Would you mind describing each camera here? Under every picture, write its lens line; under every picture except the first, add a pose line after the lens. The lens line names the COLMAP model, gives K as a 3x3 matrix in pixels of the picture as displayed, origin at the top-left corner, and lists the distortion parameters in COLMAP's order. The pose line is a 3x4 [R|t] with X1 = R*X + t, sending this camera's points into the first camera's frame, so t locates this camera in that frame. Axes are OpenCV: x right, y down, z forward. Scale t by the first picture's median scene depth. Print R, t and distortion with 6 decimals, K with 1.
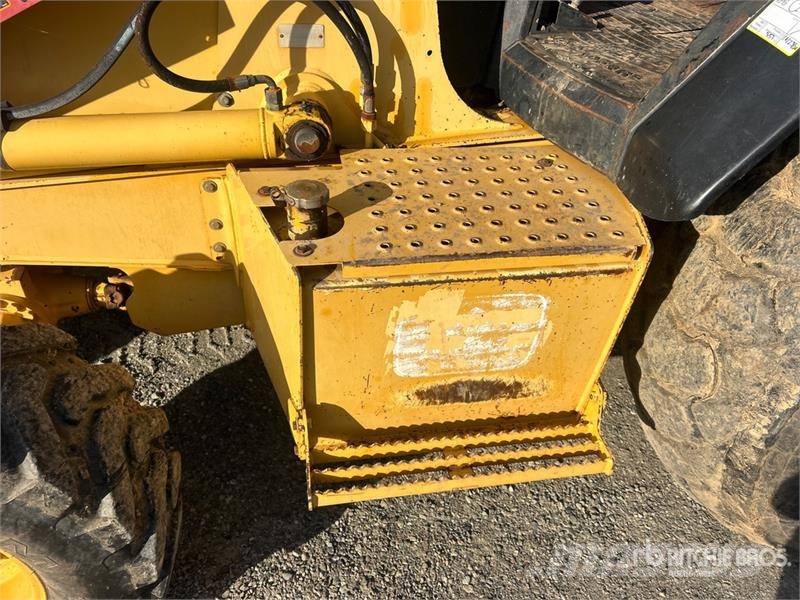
lens RADIAL K [[600.4, 0, 406.4], [0, 600.4, 297.2], [0, 0, 1]] dist [0.048719, -0.060339]
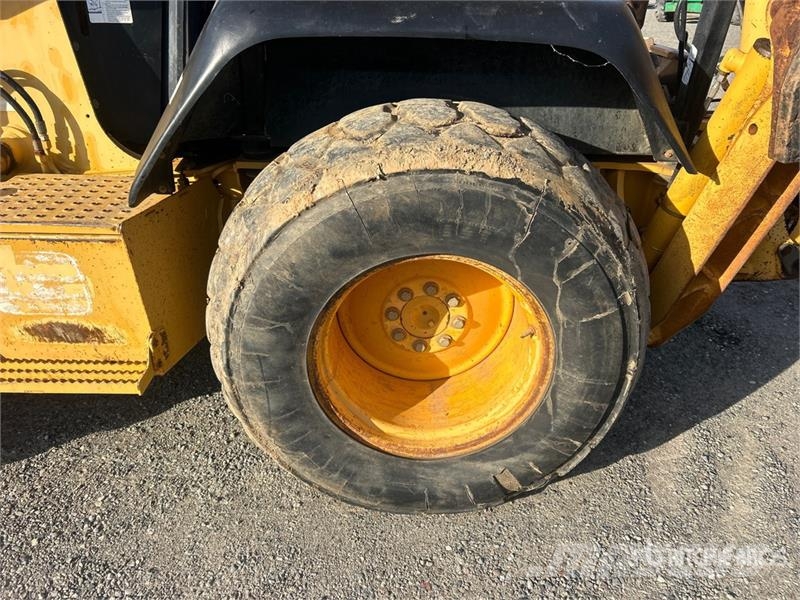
lens RADIAL K [[597.5, 0, 407.9], [0, 597.5, 304.1], [0, 0, 1]] dist [0.066914, -0.078732]
pose [[0.986613, 0.050605, -0.155027, 1.126895], [-0.075843, 0.983956, -0.161489, 0.258442], [0.144367, 0.171085, 0.974622, -0.307408]]
